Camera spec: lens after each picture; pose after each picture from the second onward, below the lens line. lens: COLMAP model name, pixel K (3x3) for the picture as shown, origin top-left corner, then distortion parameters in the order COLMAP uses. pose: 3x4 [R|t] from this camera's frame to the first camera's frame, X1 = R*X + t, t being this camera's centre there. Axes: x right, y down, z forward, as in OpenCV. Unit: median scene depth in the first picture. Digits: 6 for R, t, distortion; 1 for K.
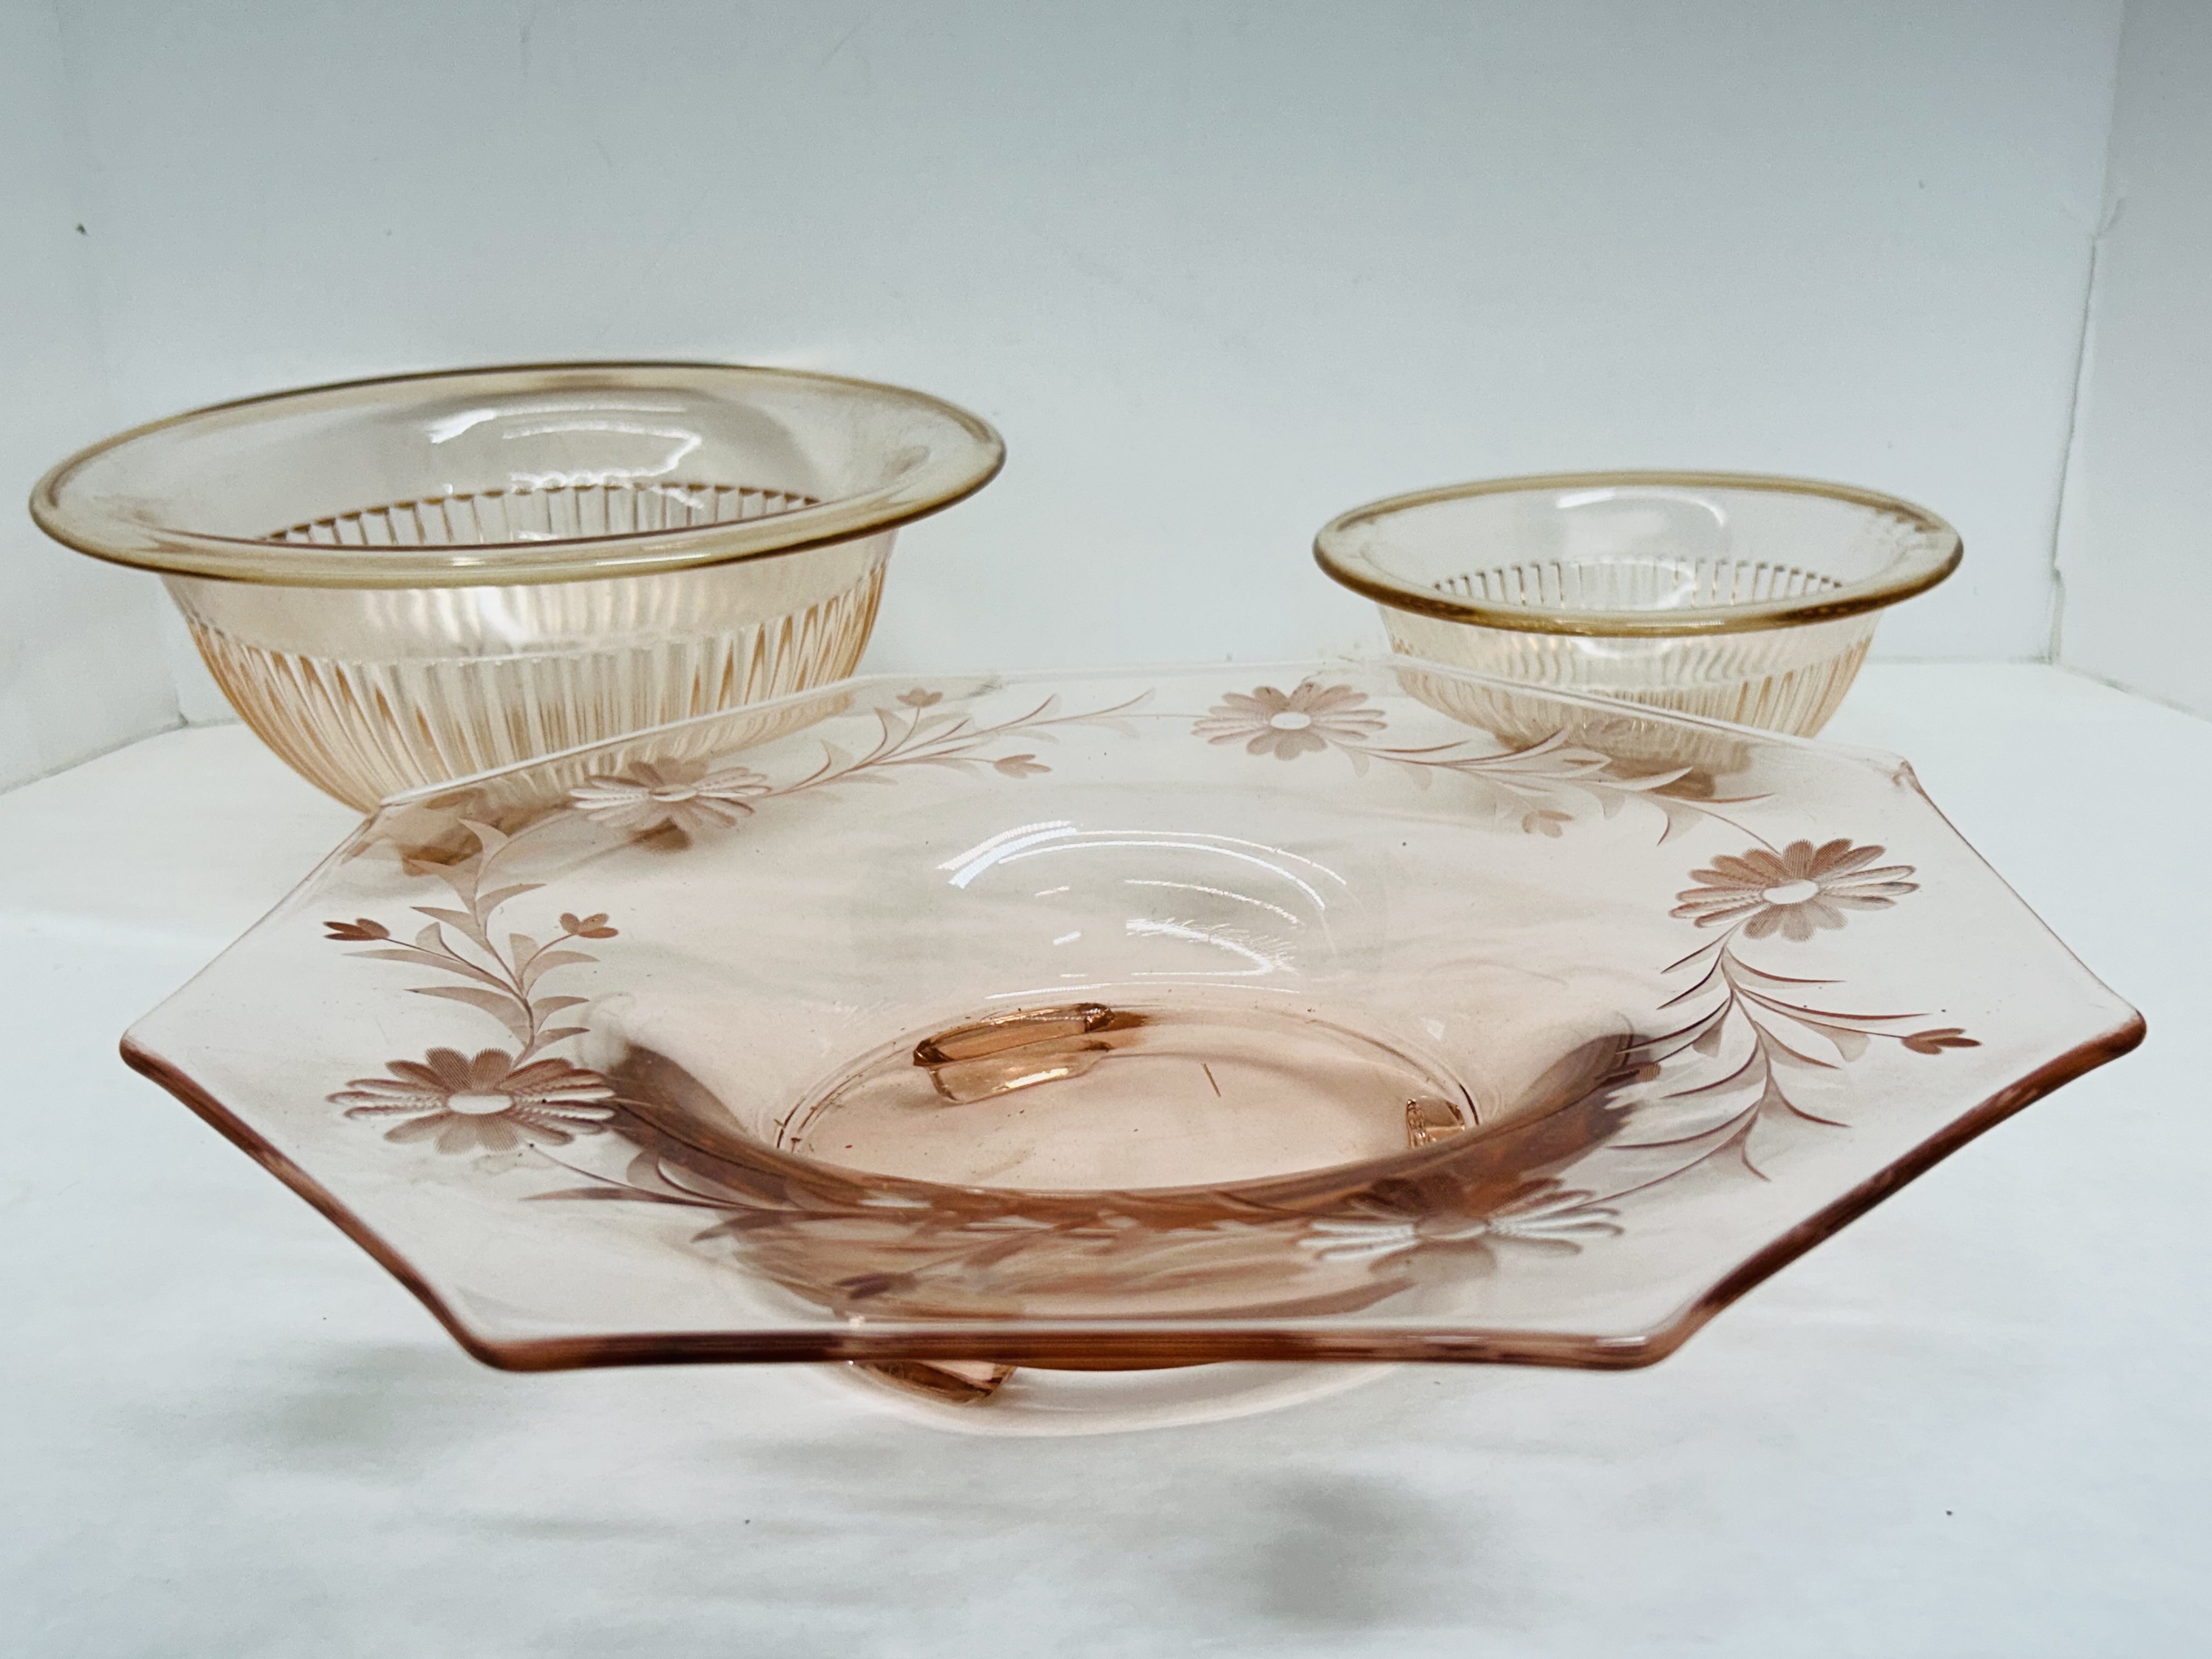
lens RADIAL K [[2327.5, 0, 1111.5], [0, 2327.5, 826.2], [0, 0, 1]] dist [0.058204, 0.000000]
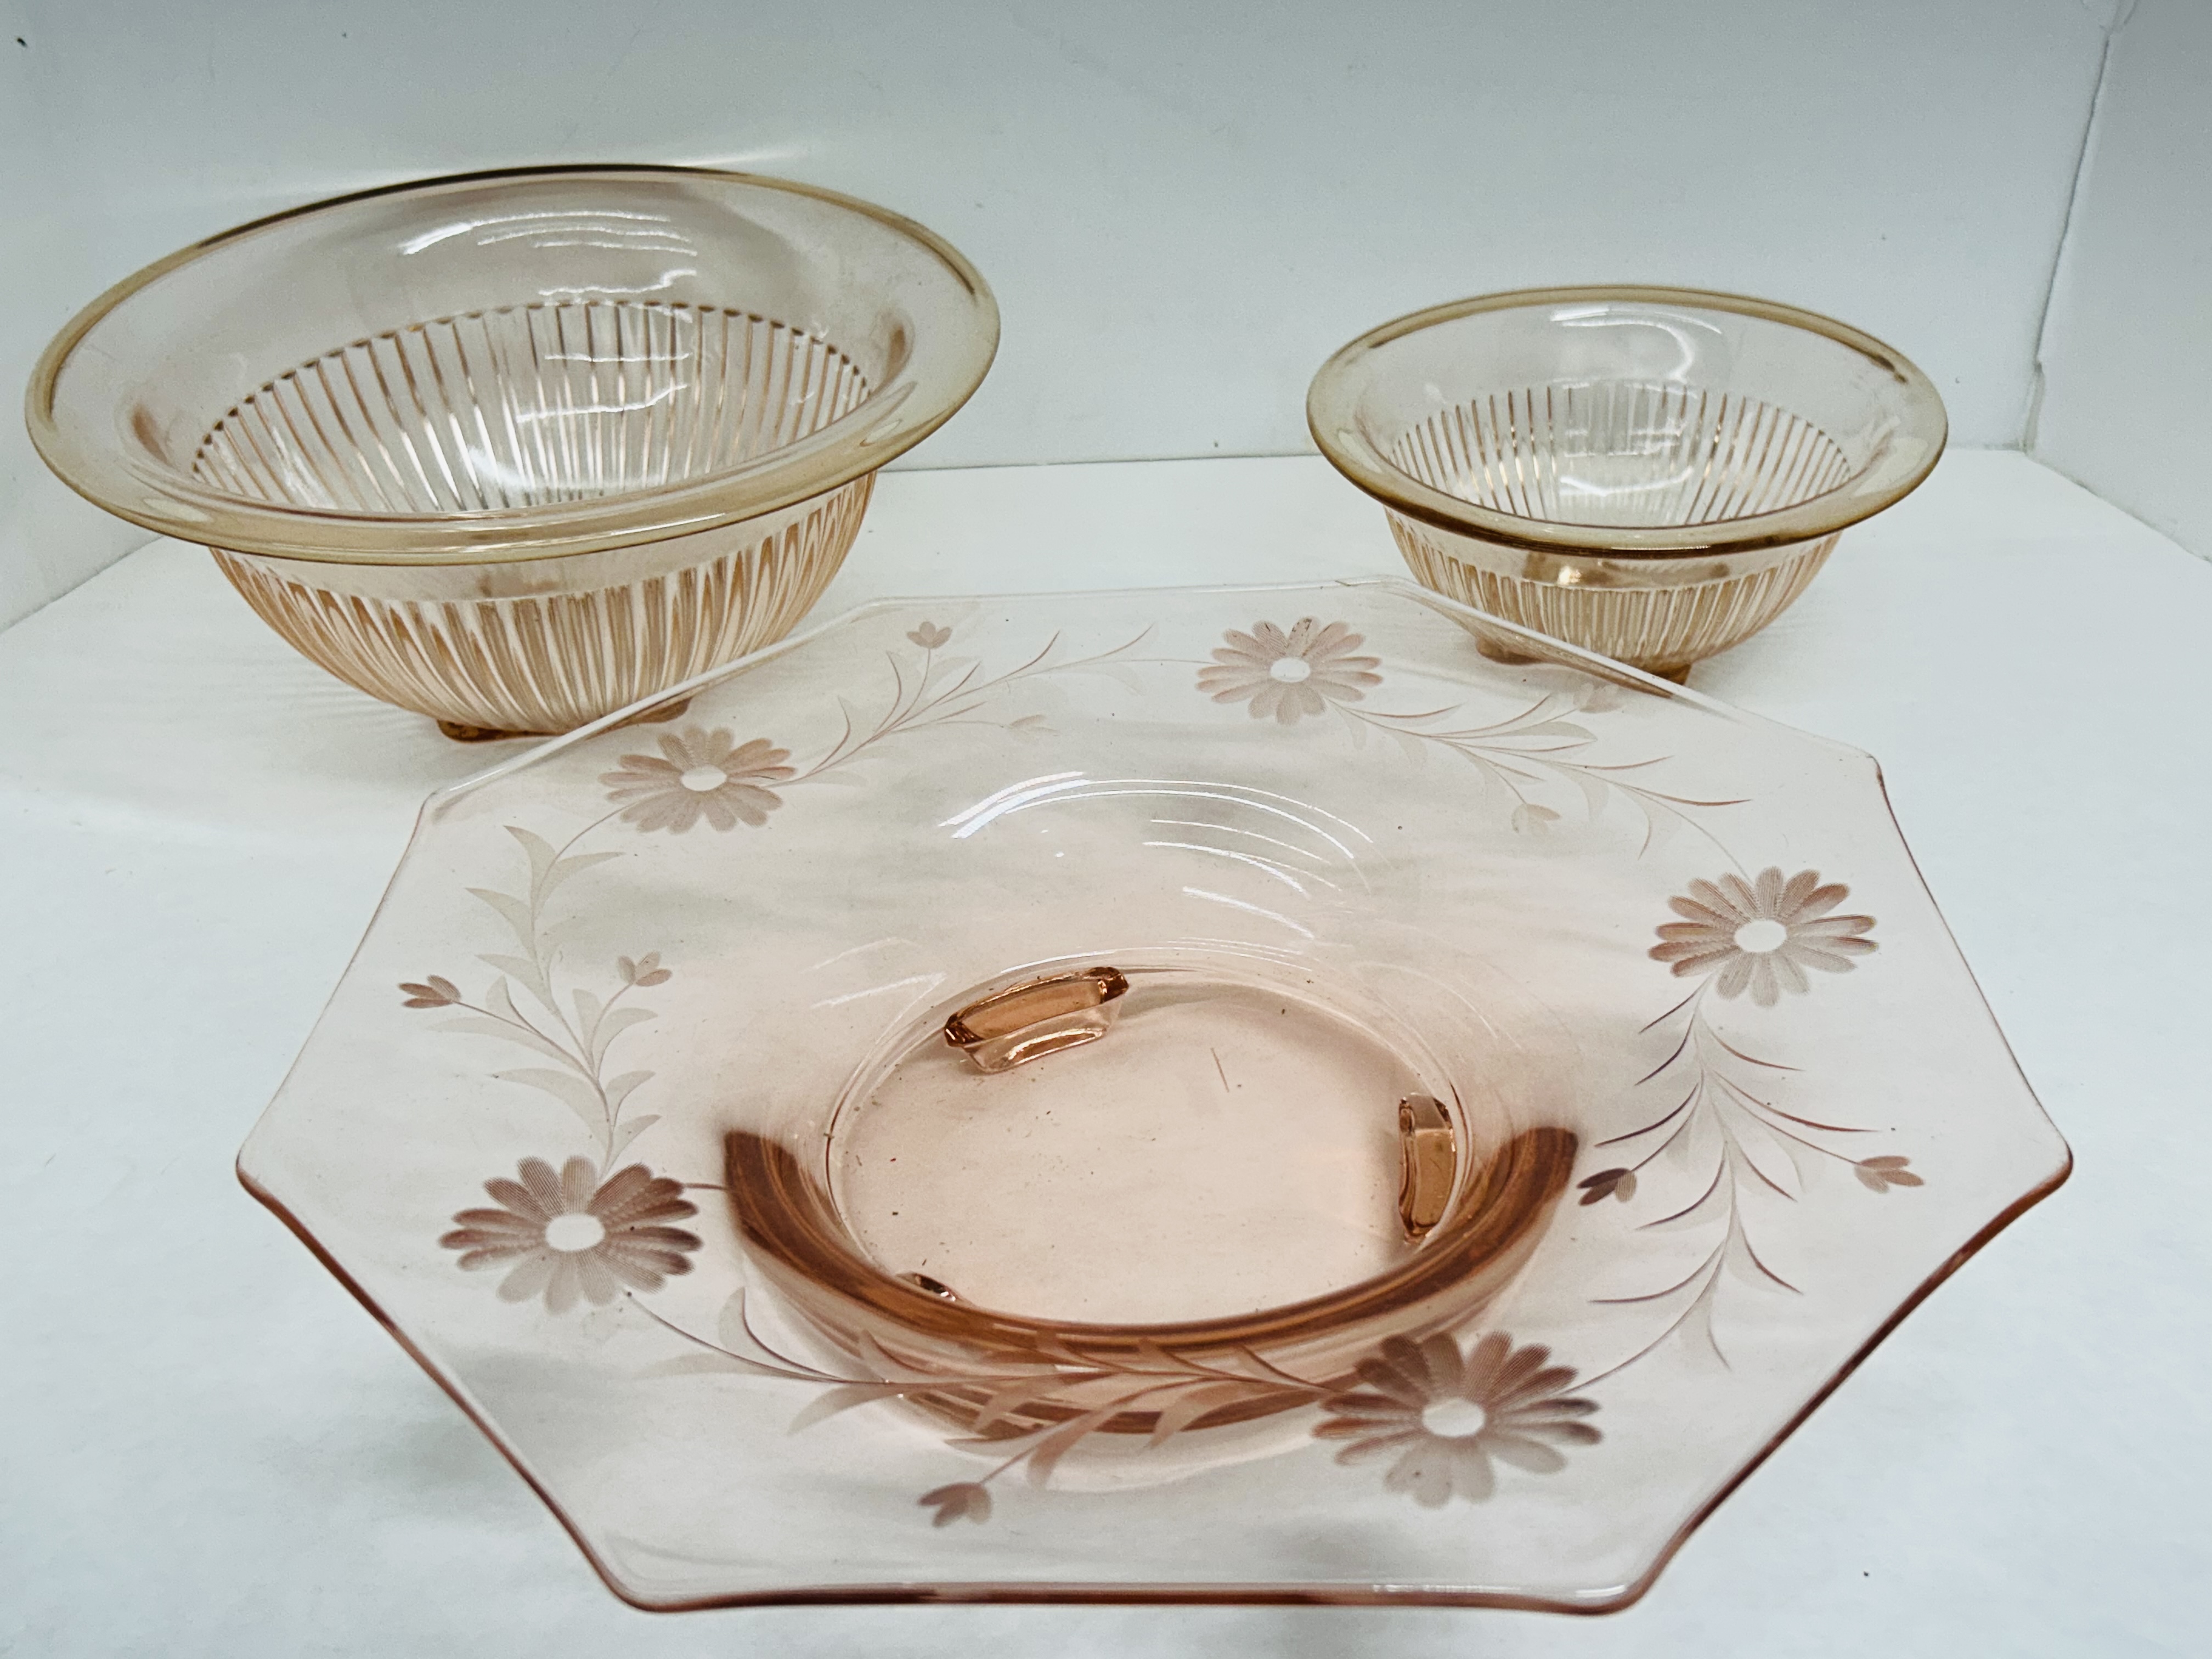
lens RADIAL K [[2327.5, 0, 1112.8], [0, 2327.5, 831.5], [0, 0, 1]] dist [0.058204, 0.000000]
pose [[0.999710, -0.013065, 0.020238, -0.024137], [0.007777, 0.970200, 0.242179, -0.227040], [-0.022799, -0.241952, 0.970020, -0.023542]]
